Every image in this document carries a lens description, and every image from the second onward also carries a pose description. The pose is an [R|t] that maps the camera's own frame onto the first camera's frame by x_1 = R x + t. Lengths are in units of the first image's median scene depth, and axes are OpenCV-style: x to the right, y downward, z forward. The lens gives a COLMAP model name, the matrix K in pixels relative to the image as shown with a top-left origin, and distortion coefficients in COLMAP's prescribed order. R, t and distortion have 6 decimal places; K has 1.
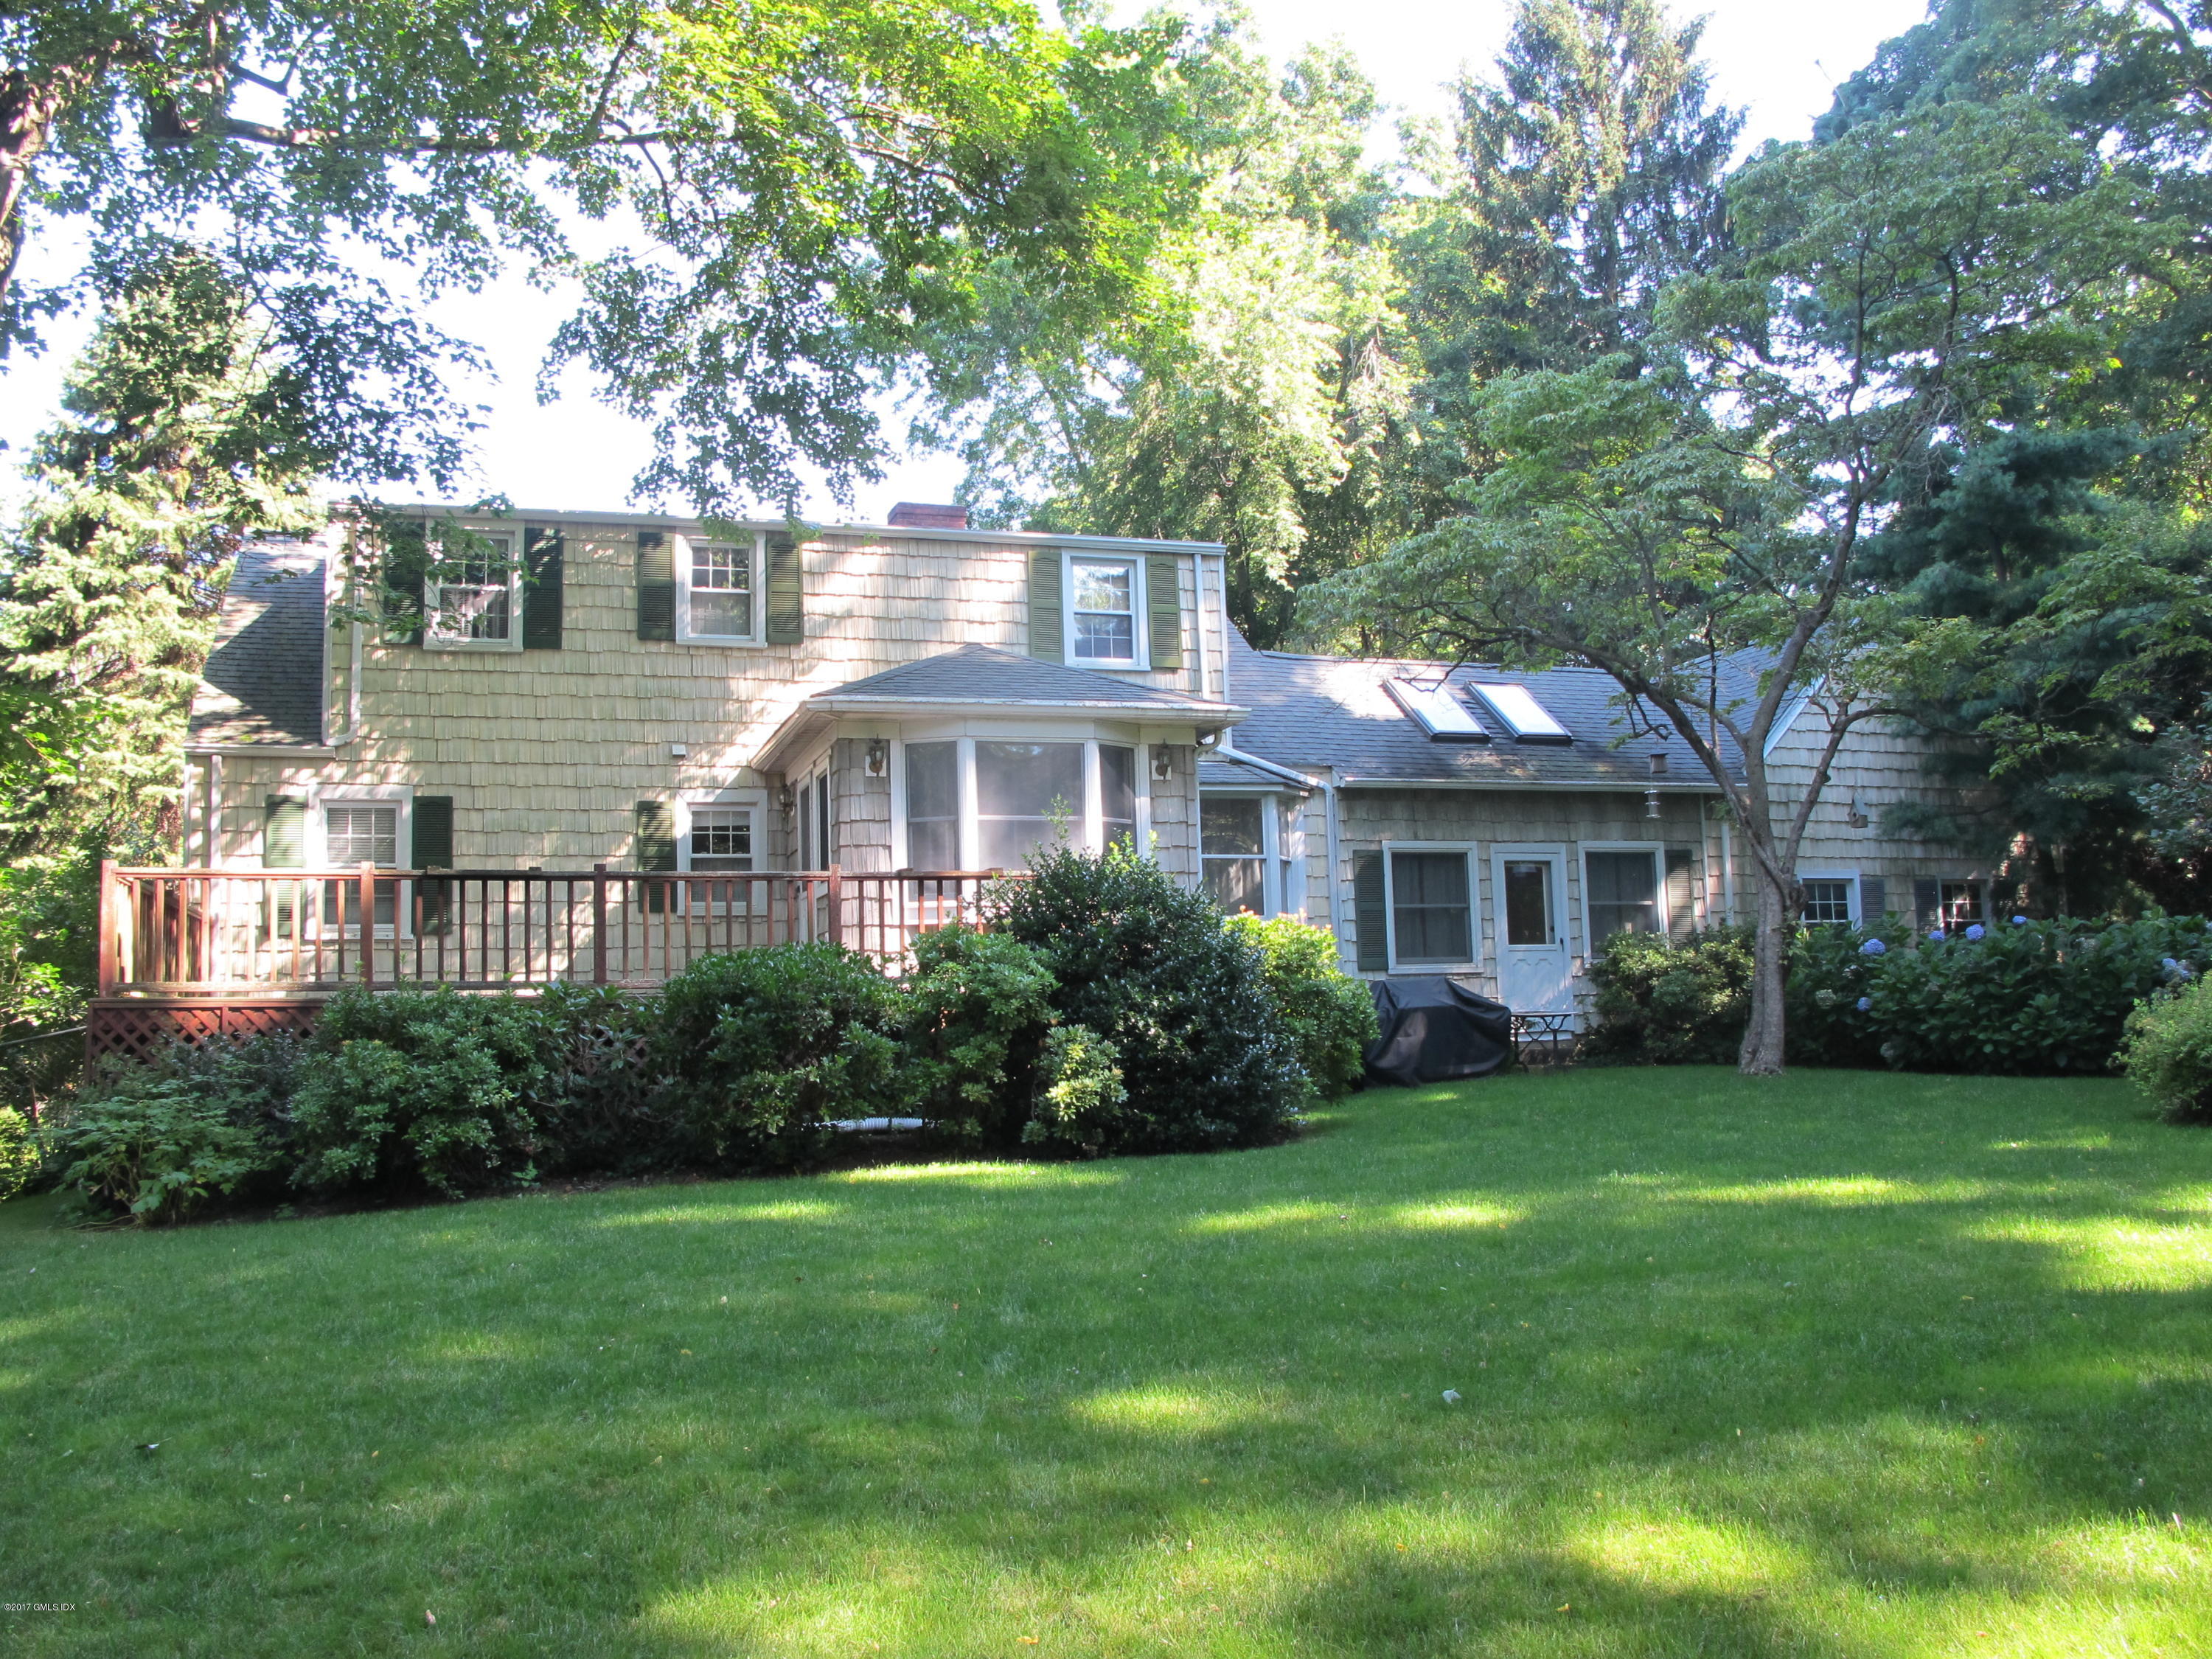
lens RADIAL K [[1863.7, 0, 1106.0], [0, 1863.7, 829.5], [0, 0, 1]] dist [-0.094366, 0.013679]
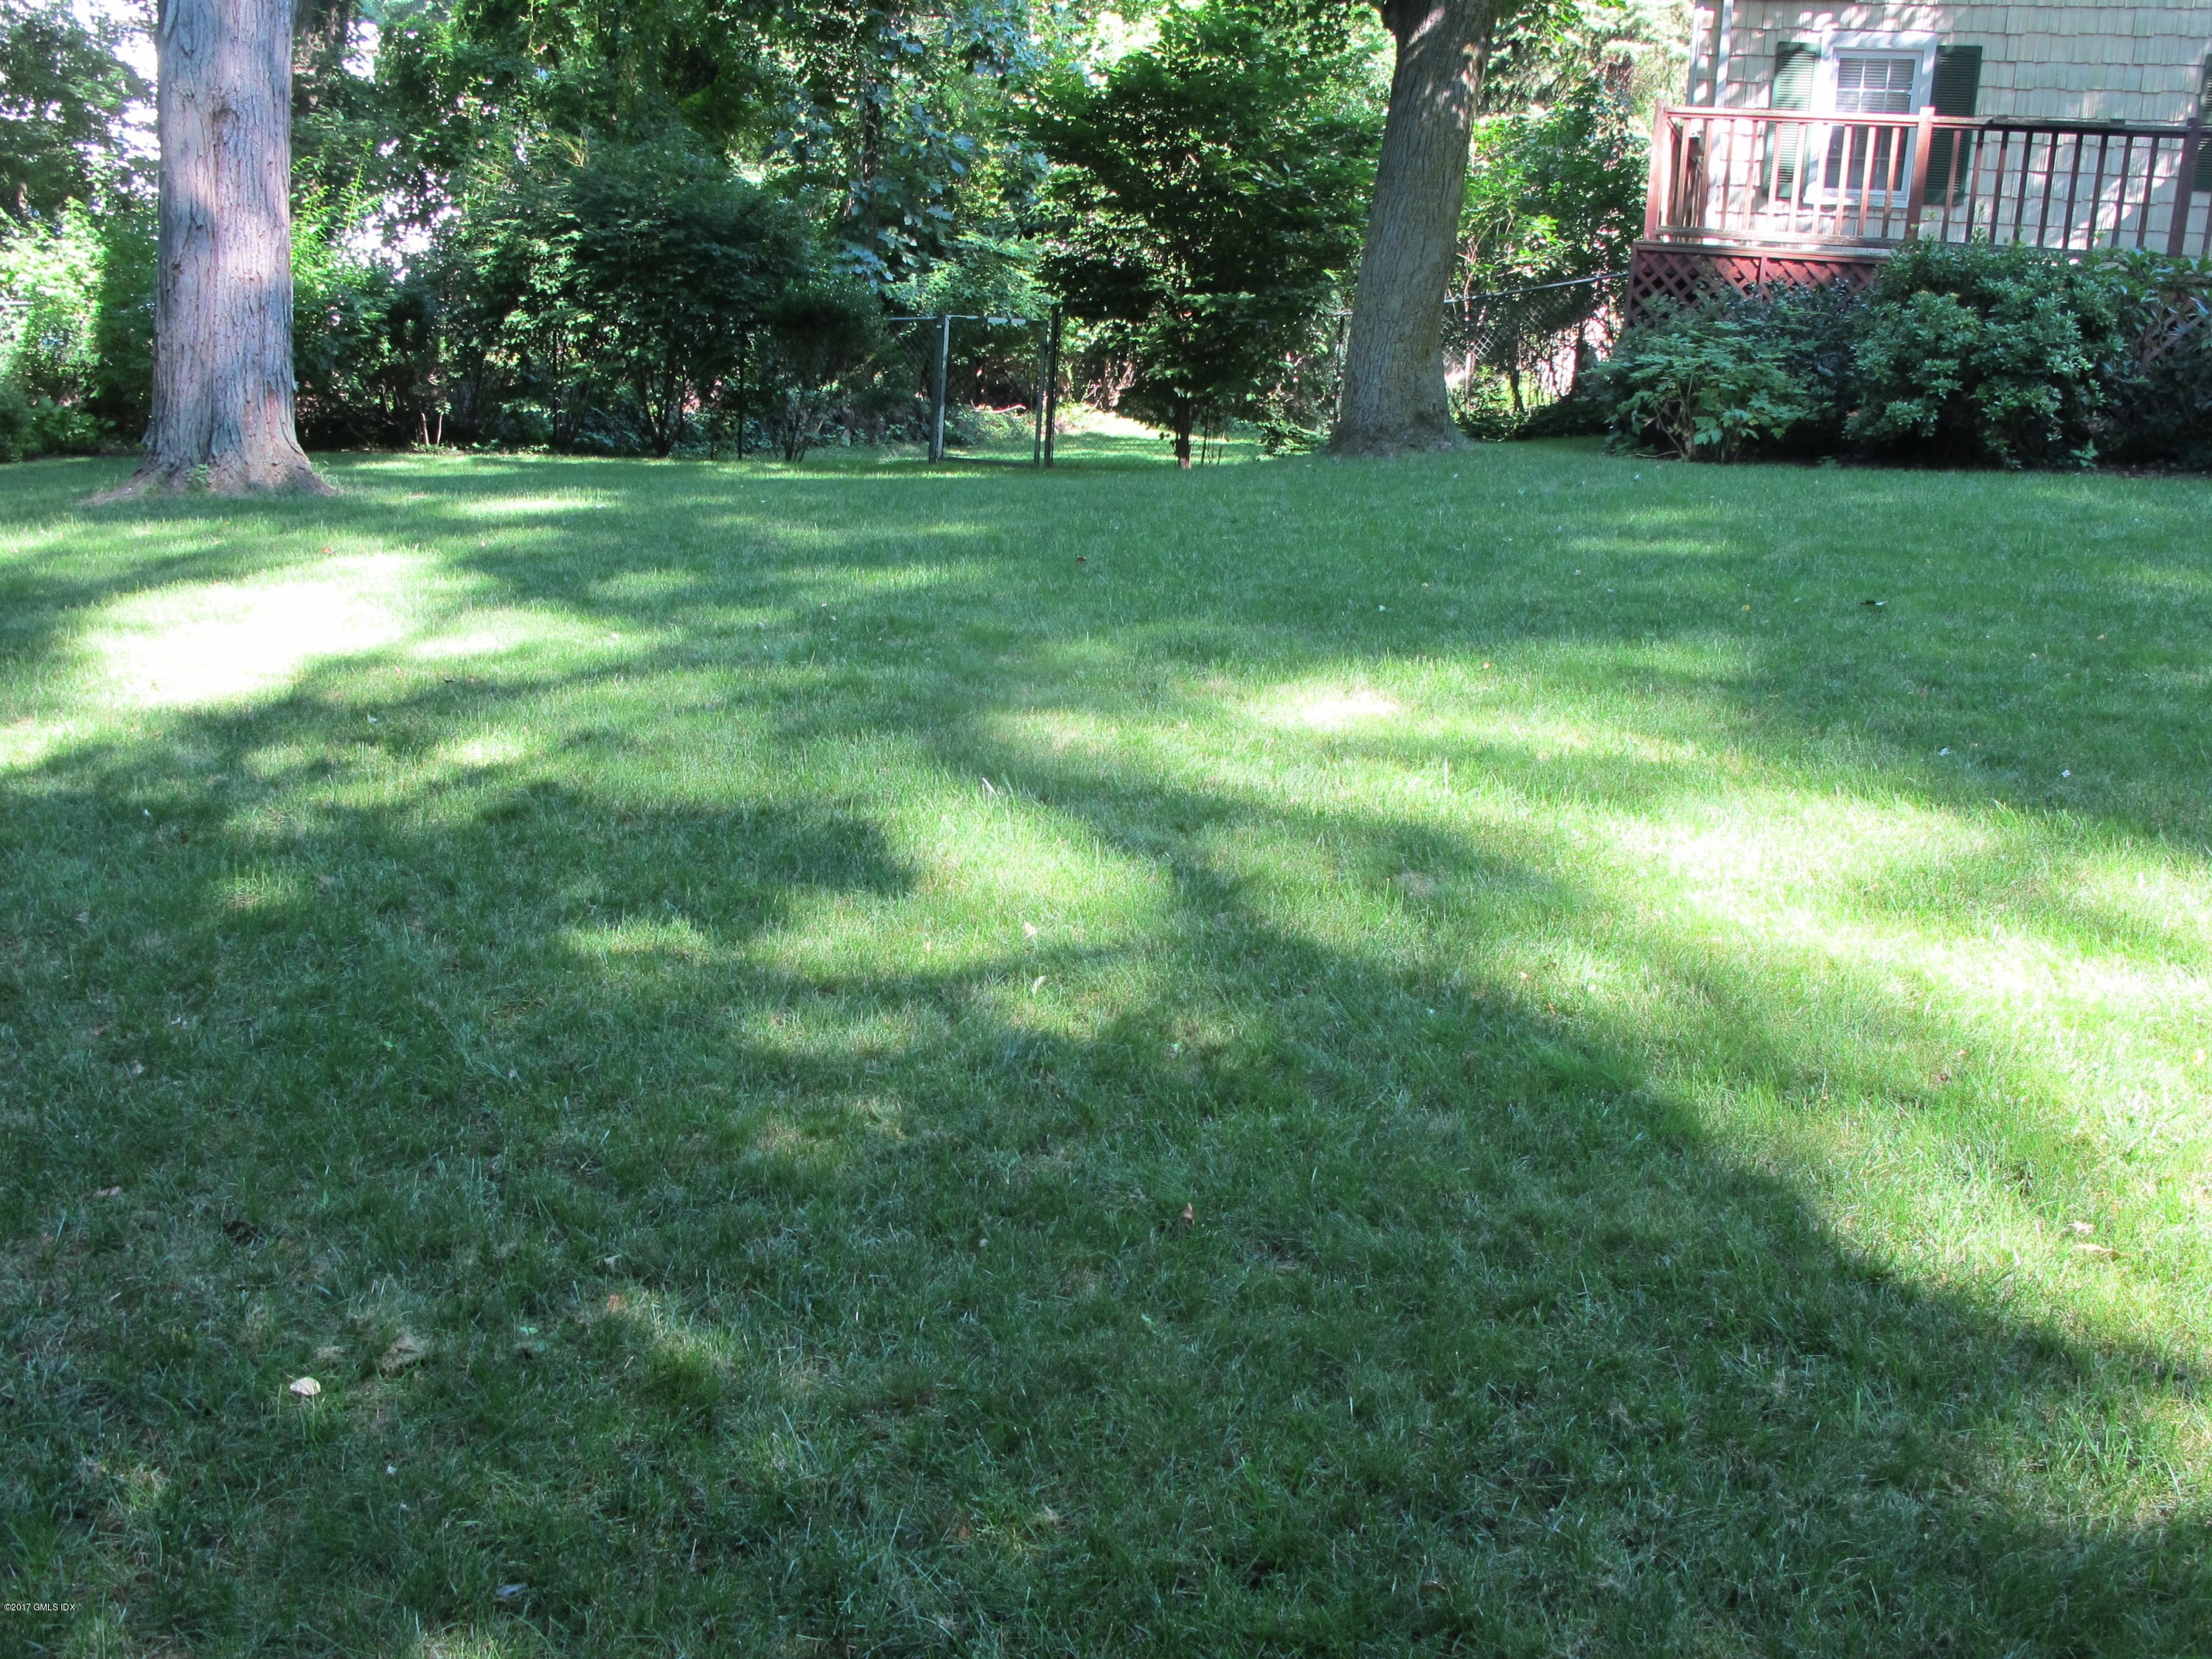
lens RADIAL K [[2086.7, 0, 1106.5], [0, 2086.7, 791.1], [0, 0, 1]] dist [-0.115594, 0.105309]
pose [[0.788383, 0.202451, -0.580918, -0.047018], [-0.011794, 0.949099, 0.314756, 0.019829], [0.615072, -0.241297, 0.750641, -0.085862]]
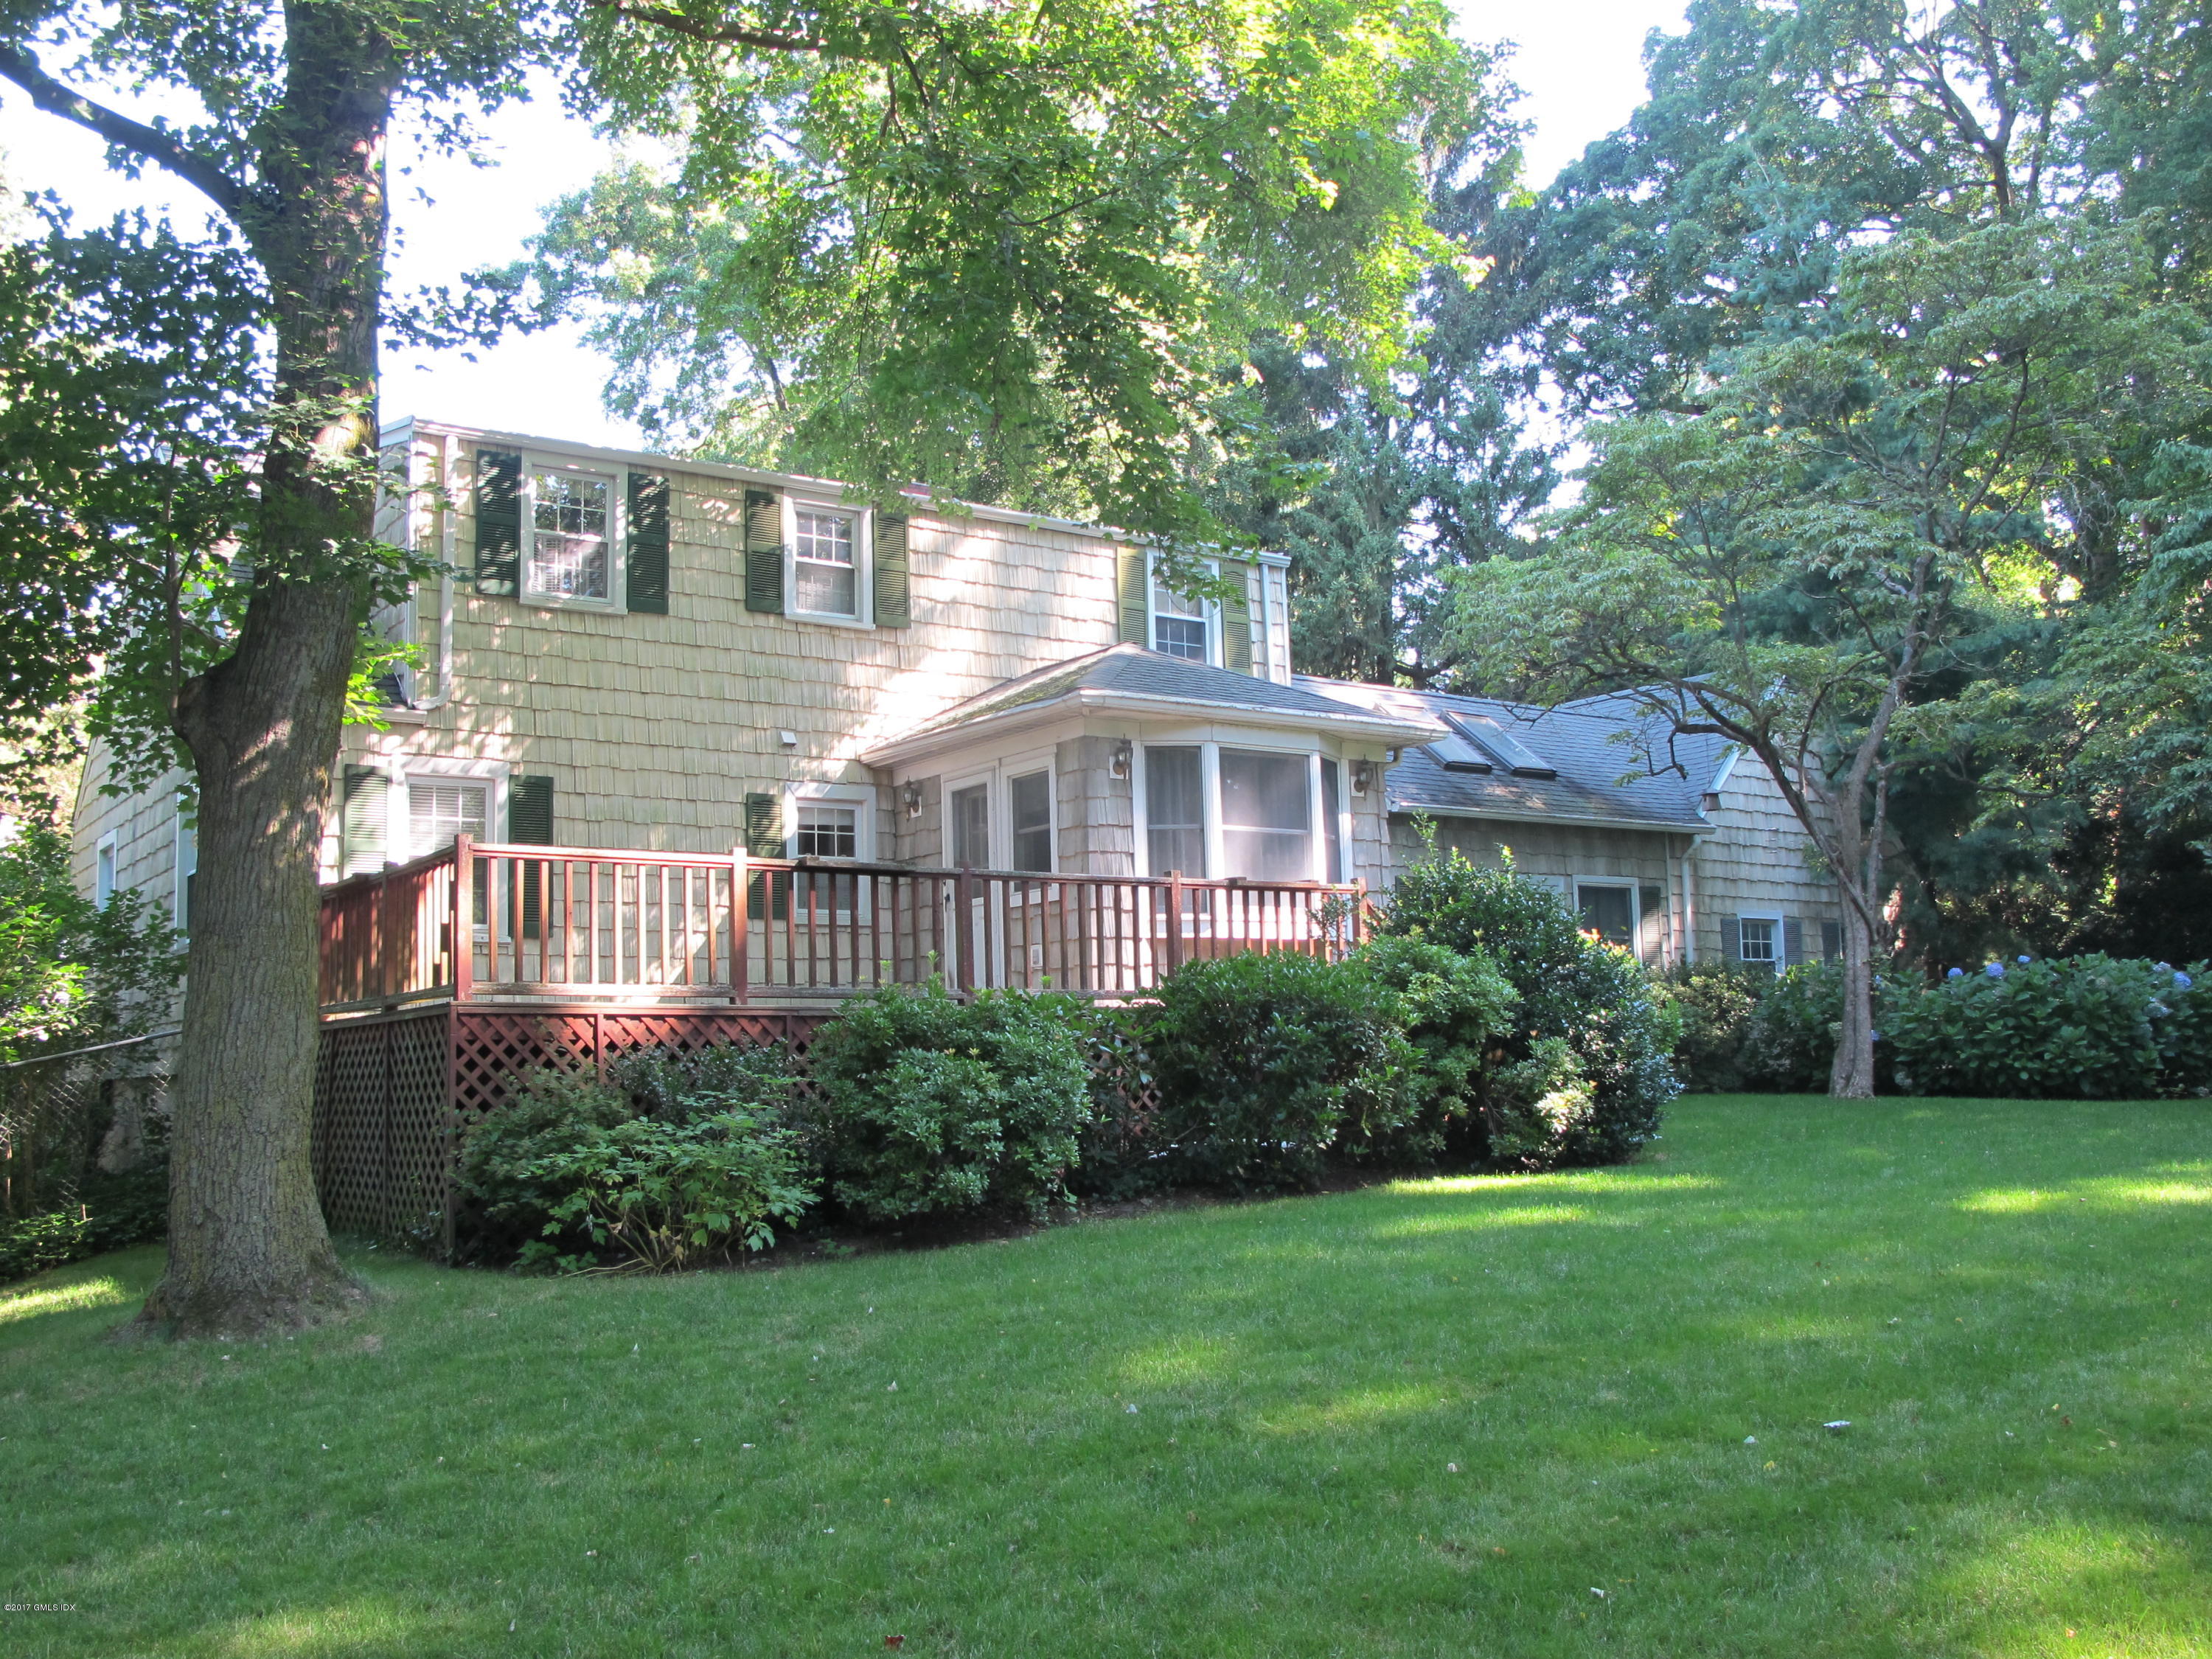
lens RADIAL K [[2033.8, 0, 1106.0], [0, 2033.8, 829.5], [0, 0, 1]] dist [-0.095153, 0.004279]
pose [[0.951095, 0.040916, 0.306178, -0.409177], [-0.036245, 0.999124, -0.020925, 0.017145], [-0.306766, 0.008805, 0.951744, 0.028086]]
